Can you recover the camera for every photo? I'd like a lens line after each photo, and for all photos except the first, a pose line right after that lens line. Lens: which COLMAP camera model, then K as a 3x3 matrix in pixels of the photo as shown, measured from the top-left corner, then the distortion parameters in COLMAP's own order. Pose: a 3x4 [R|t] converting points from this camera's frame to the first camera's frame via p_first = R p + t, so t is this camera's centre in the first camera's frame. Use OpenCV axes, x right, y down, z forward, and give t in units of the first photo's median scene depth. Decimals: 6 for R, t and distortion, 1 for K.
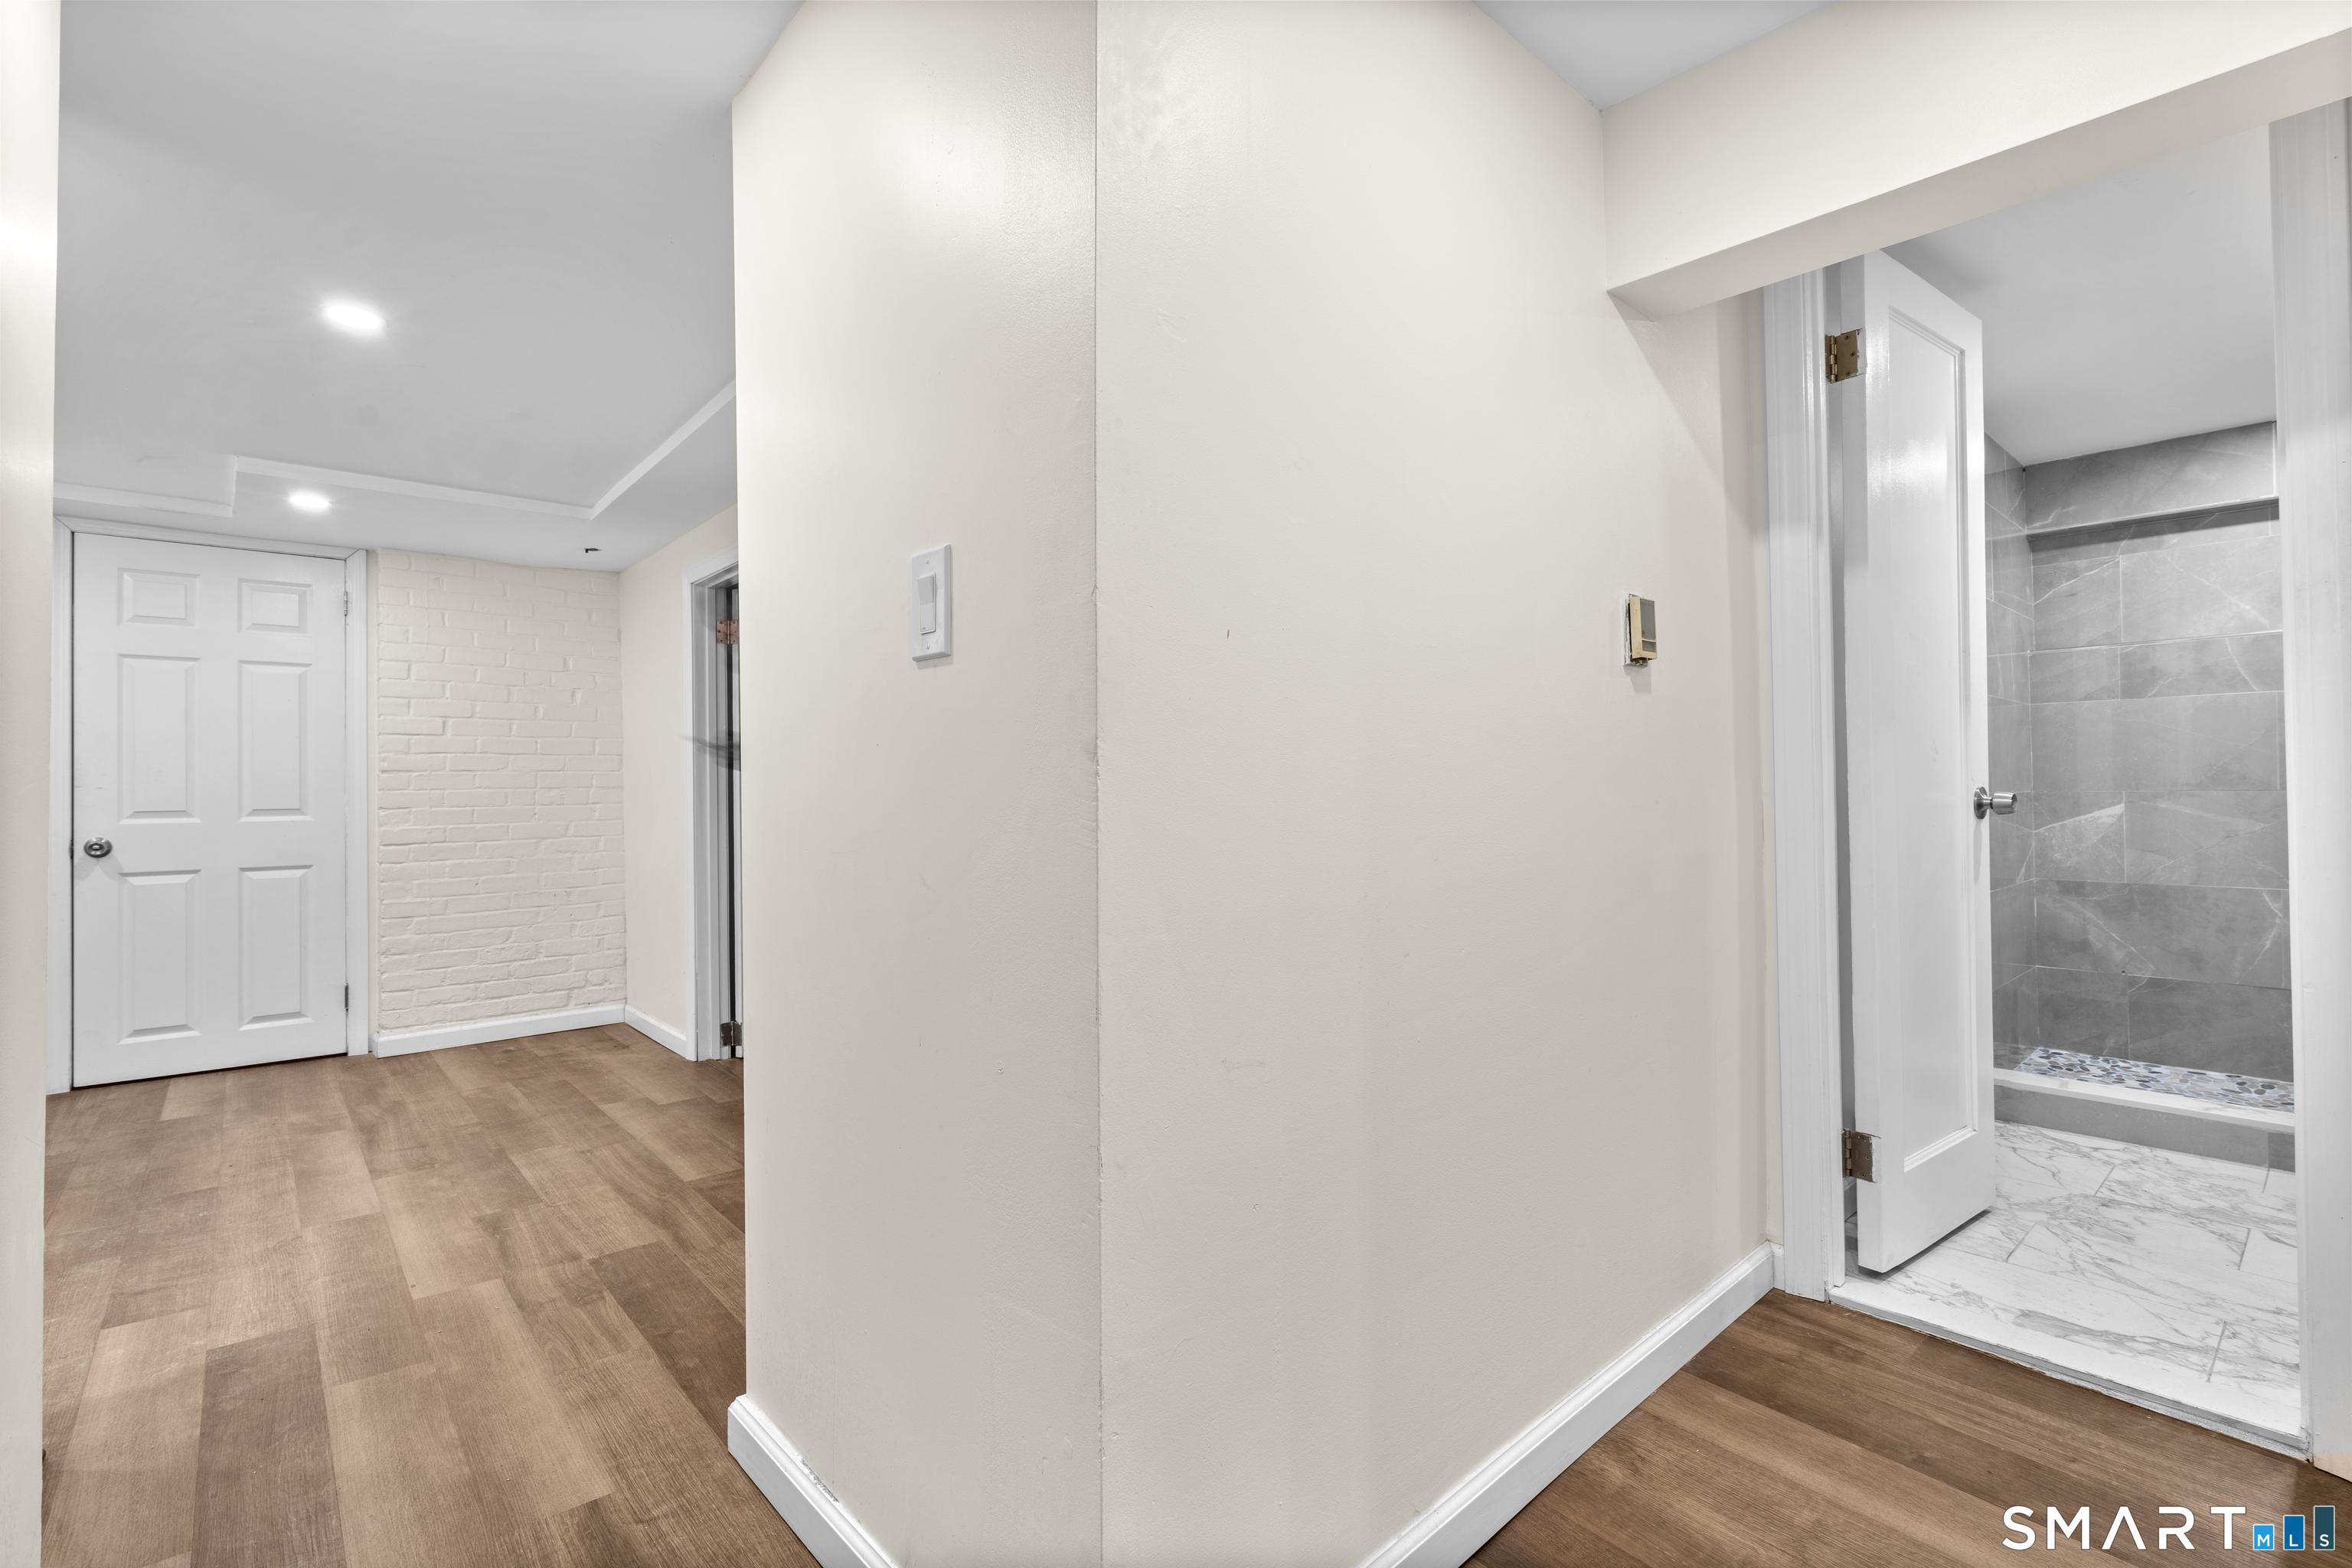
lens RADIAL K [[1055.0, 0, 1173.6], [0, 1055.0, 776.9], [0, 0, 1]] dist [-0.000575, 0.000185]
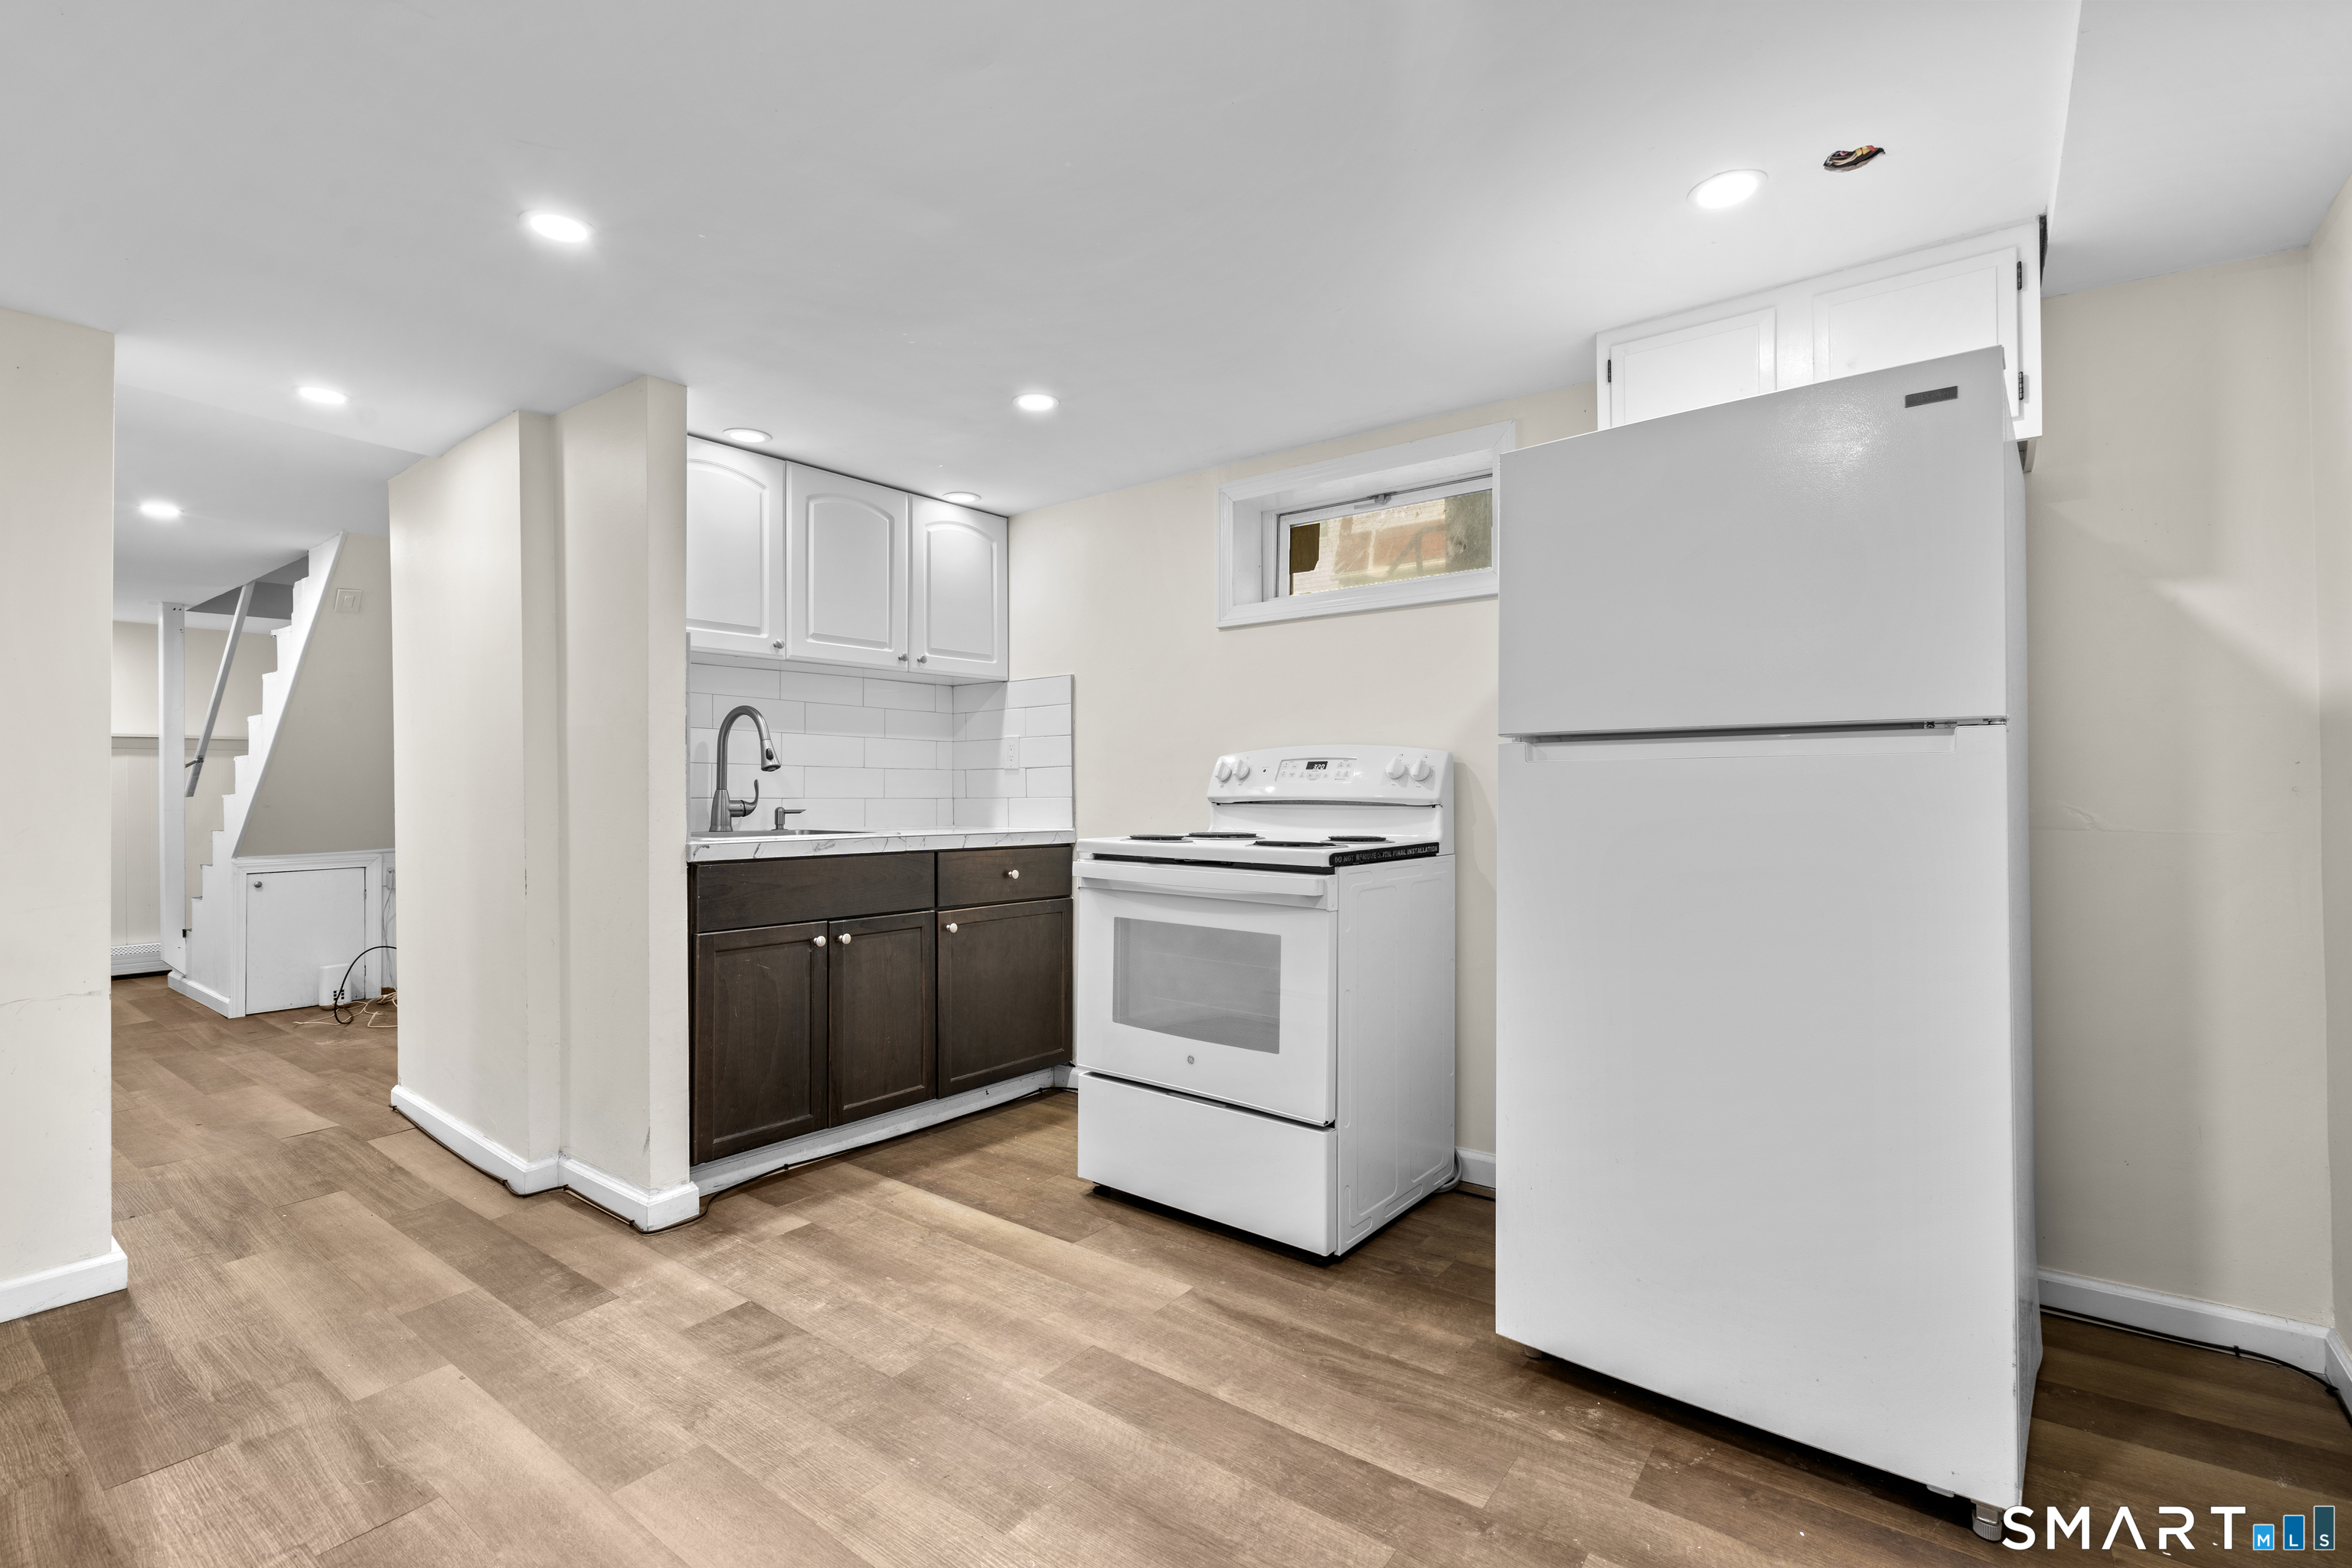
lens RADIAL K [[1055.0, 0, 1176.6], [0, 1055.0, 773.8], [0, 0, 1]] dist [-0.000575, 0.000185]
pose [[-0.979183, 0.023238, -0.201646, -0.921446], [0.027519, 0.999451, -0.018451, 0.006596], [0.201106, -0.023616, -0.979285, 1.614350]]
